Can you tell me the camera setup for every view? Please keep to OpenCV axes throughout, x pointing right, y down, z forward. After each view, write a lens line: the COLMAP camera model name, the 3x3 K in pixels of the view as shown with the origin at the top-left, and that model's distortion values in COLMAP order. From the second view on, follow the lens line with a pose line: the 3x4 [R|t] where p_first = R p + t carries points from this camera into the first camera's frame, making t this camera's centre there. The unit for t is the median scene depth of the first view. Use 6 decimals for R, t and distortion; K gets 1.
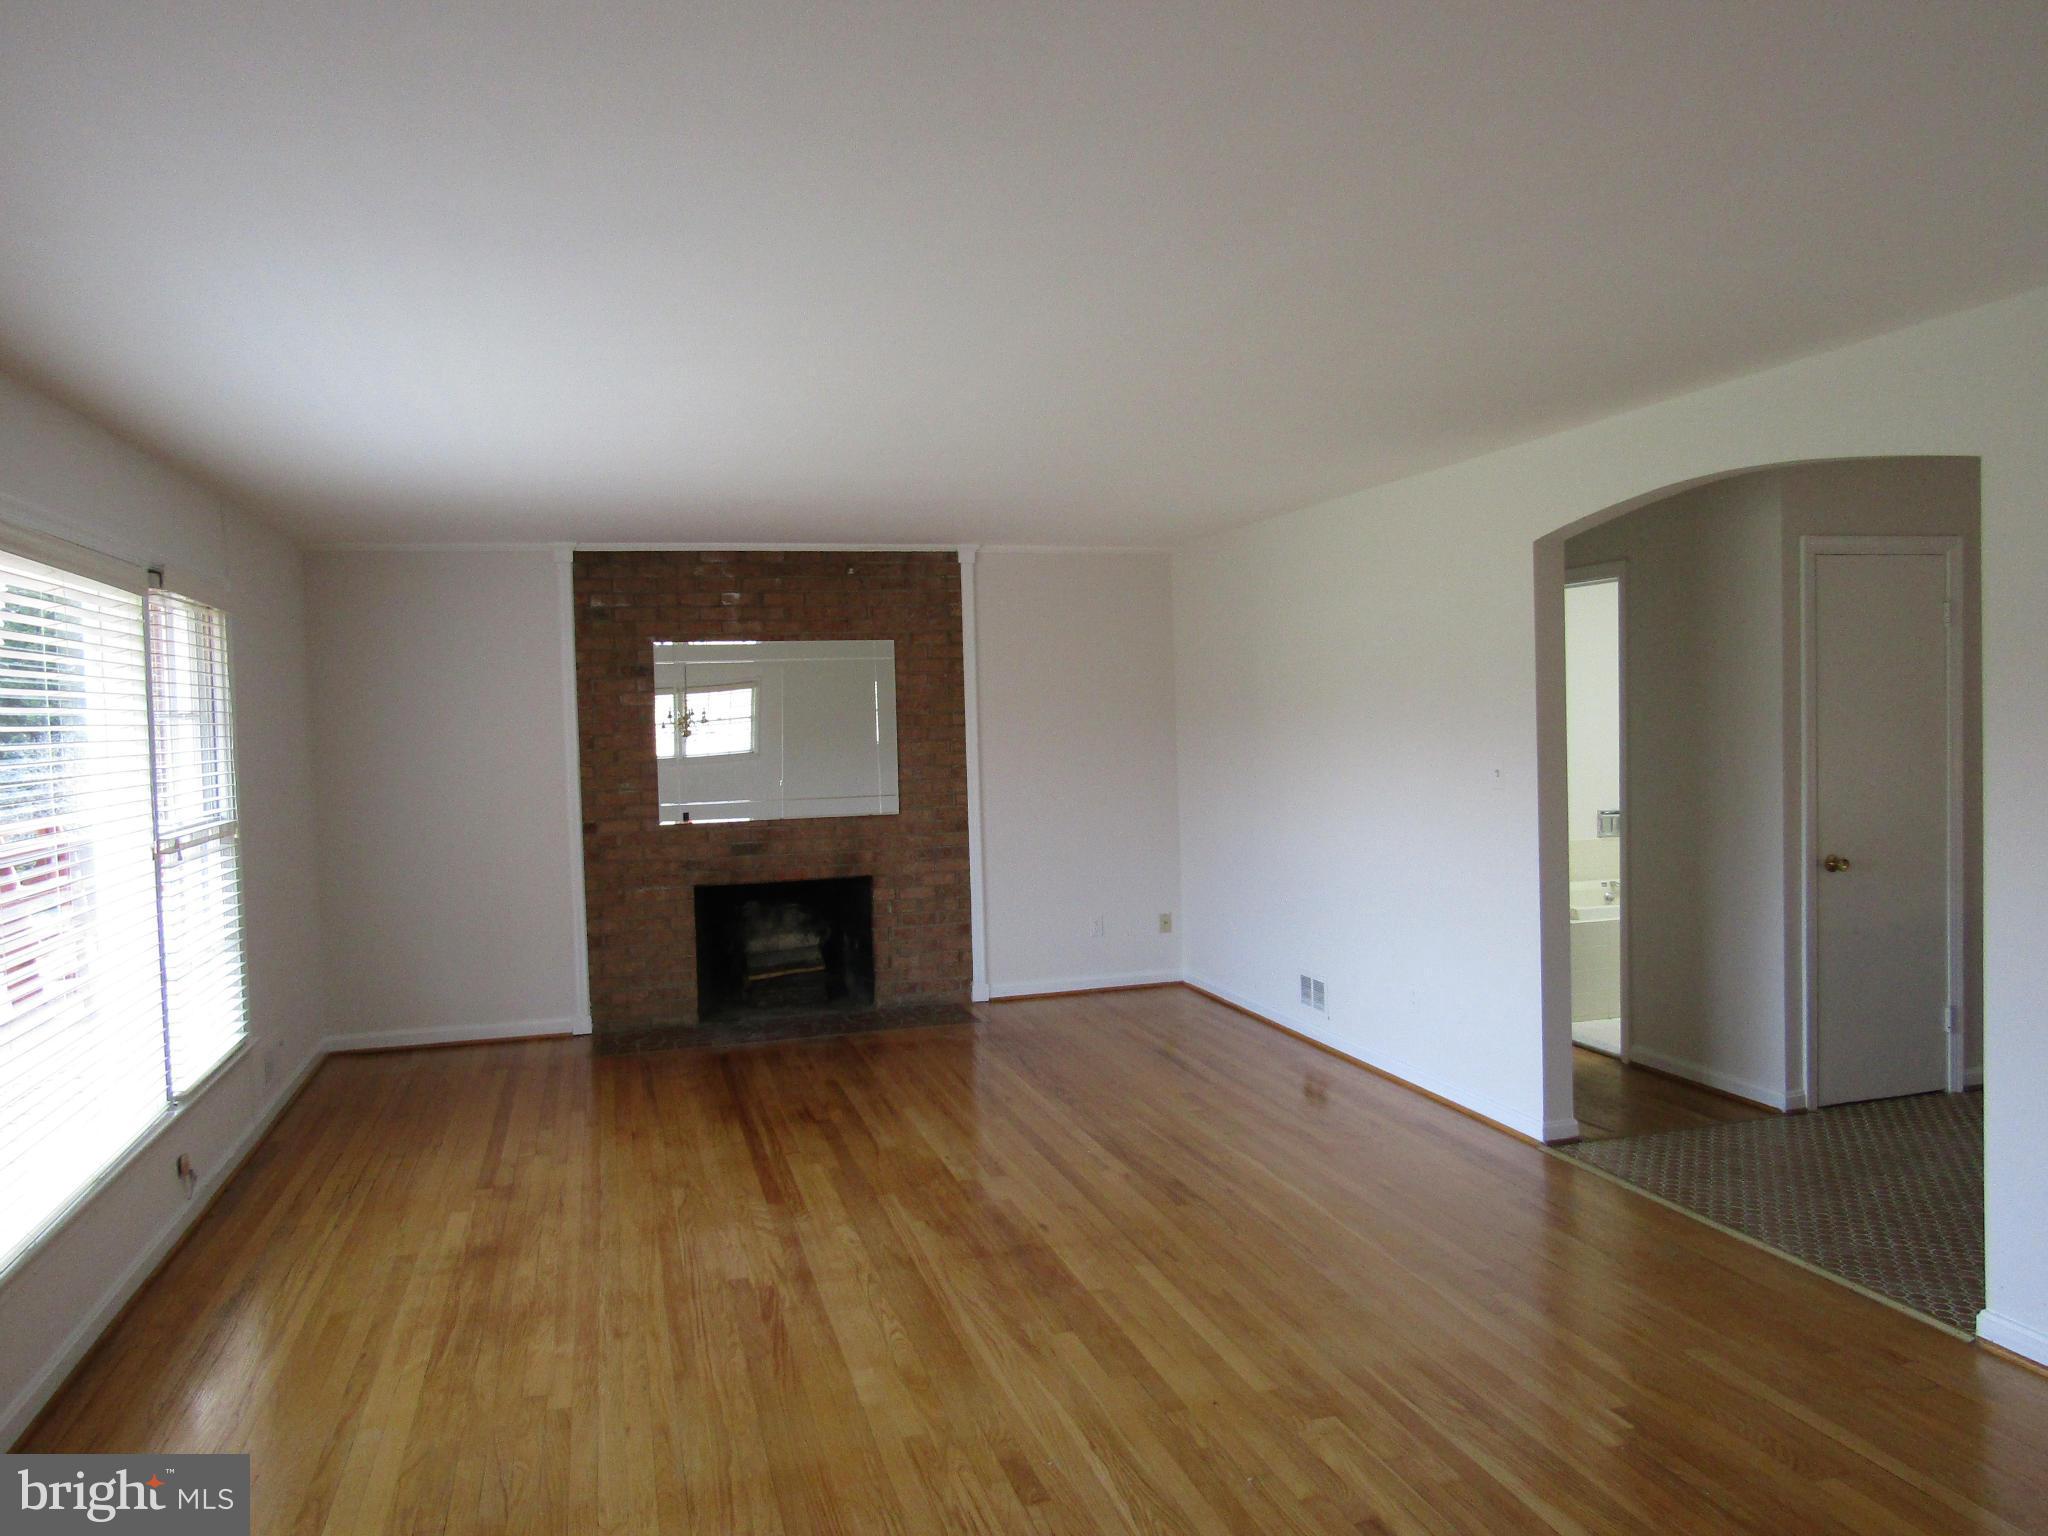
lens RADIAL K [[1543.8, 0, 1024.0], [0, 1543.8, 768.0], [0, 0, 1]] dist [-0.007939, -0.004342]
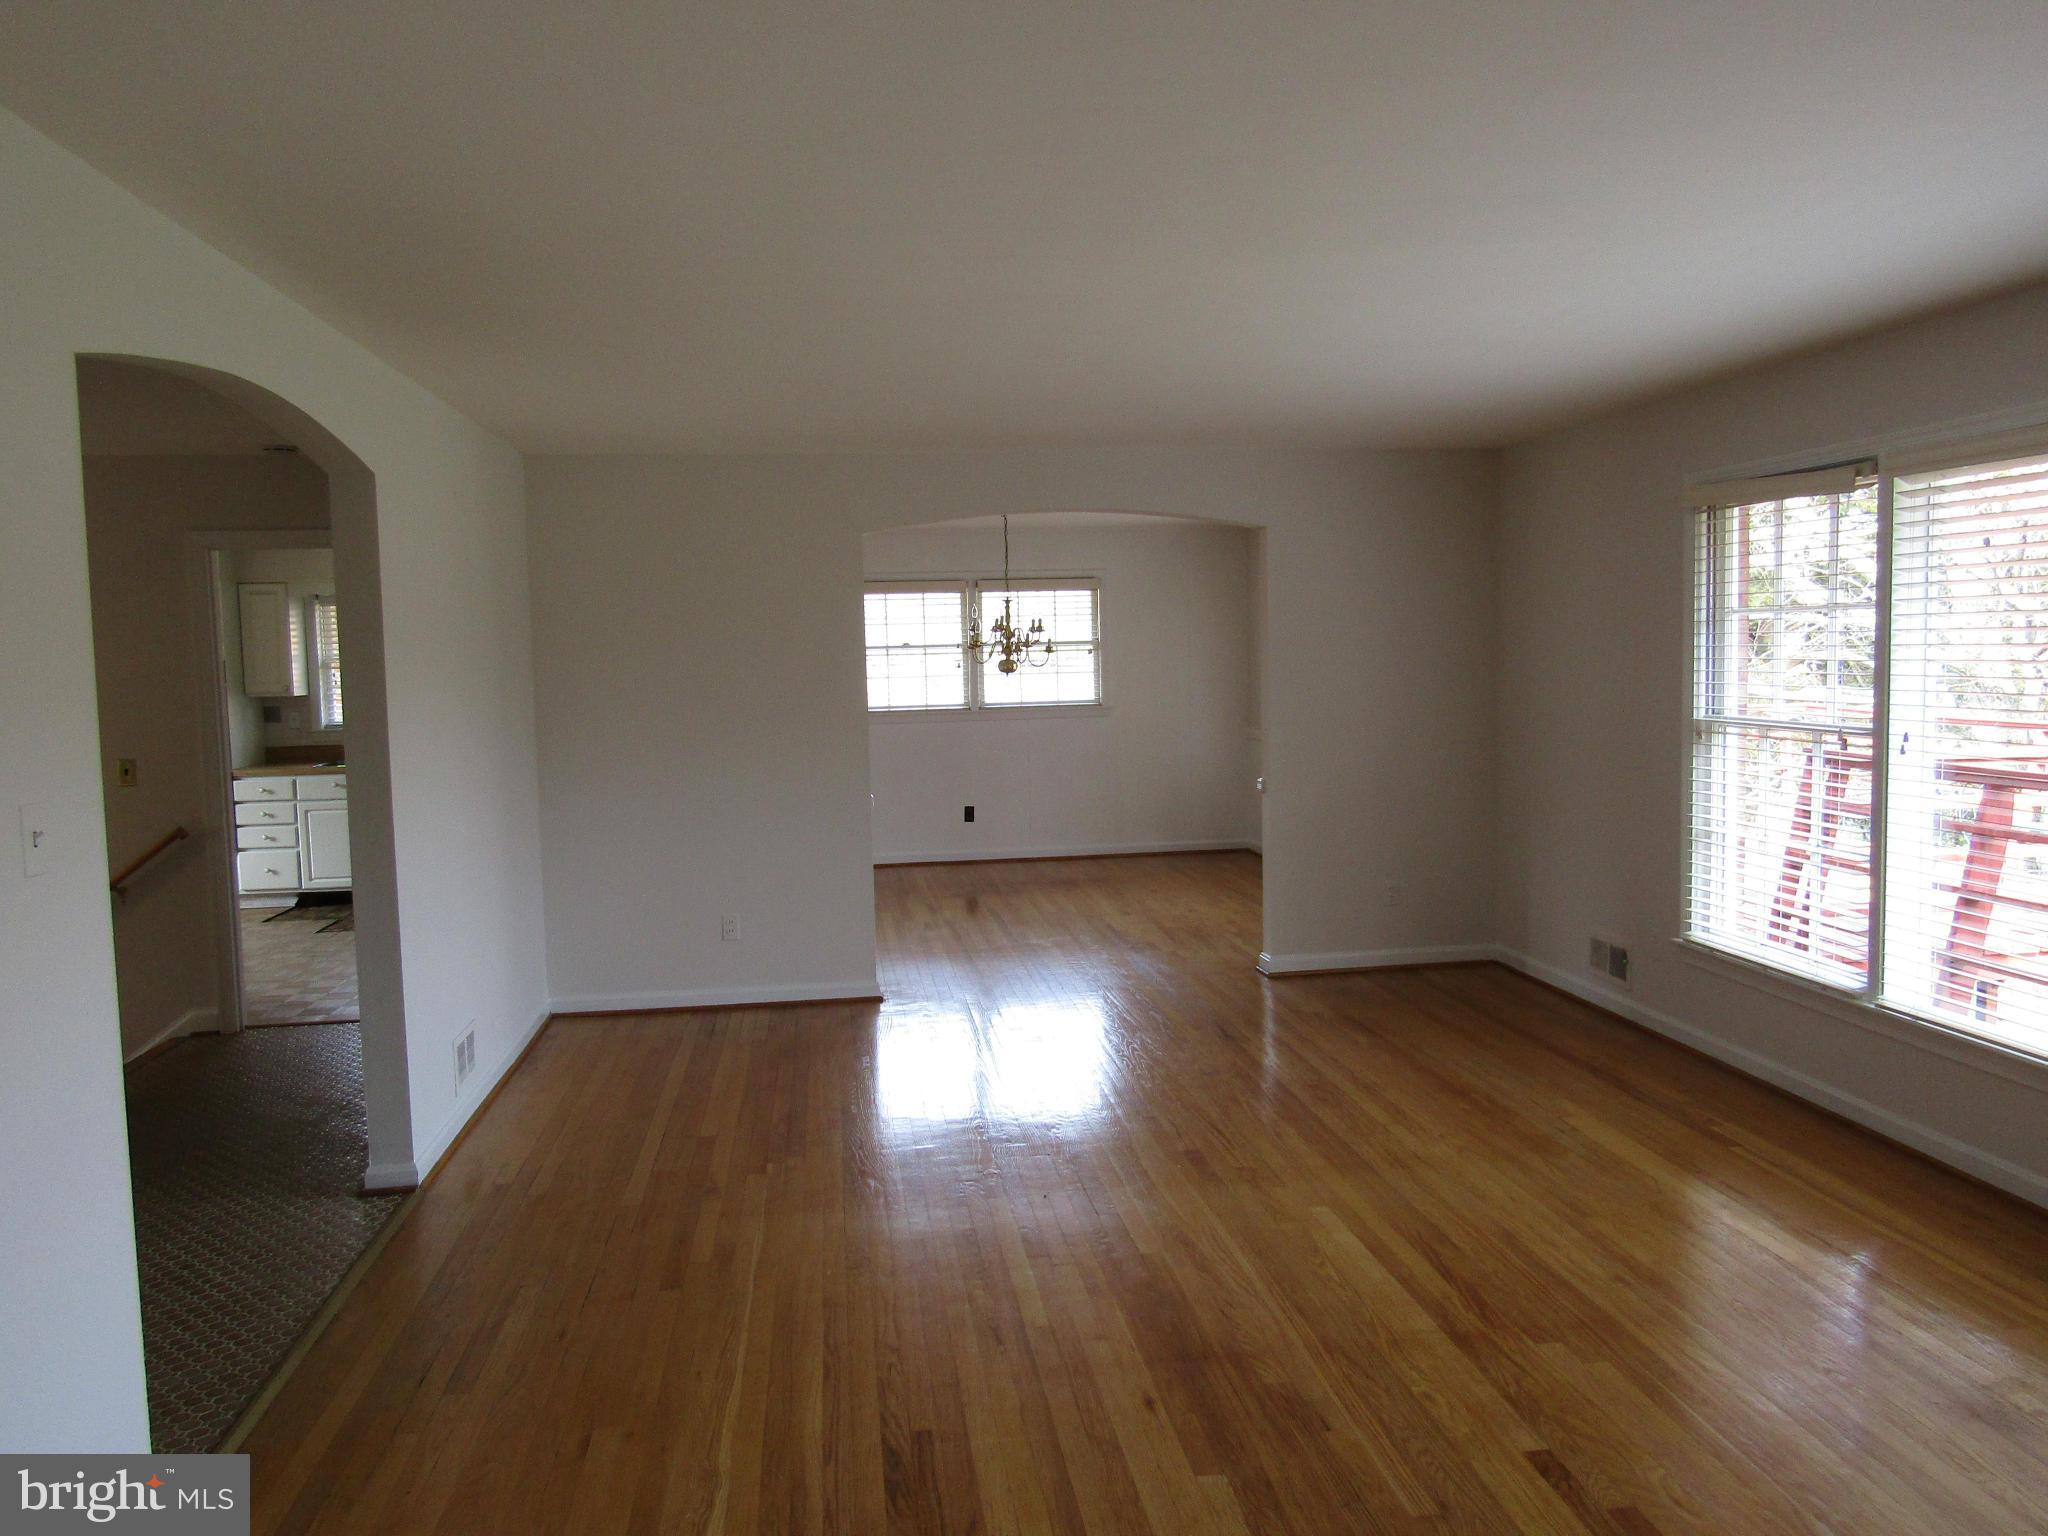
lens RADIAL K [[1543.8, 0, 1024.0], [0, 1543.8, 768.0], [0, 0, 1]] dist [-0.007939, -0.004342]
pose [[-0.989441, 0.037261, 0.140067, -0.042574], [0.053034, 0.992447, 0.110618, -0.064500], [-0.134888, 0.116878, -0.983944, 1.829273]]
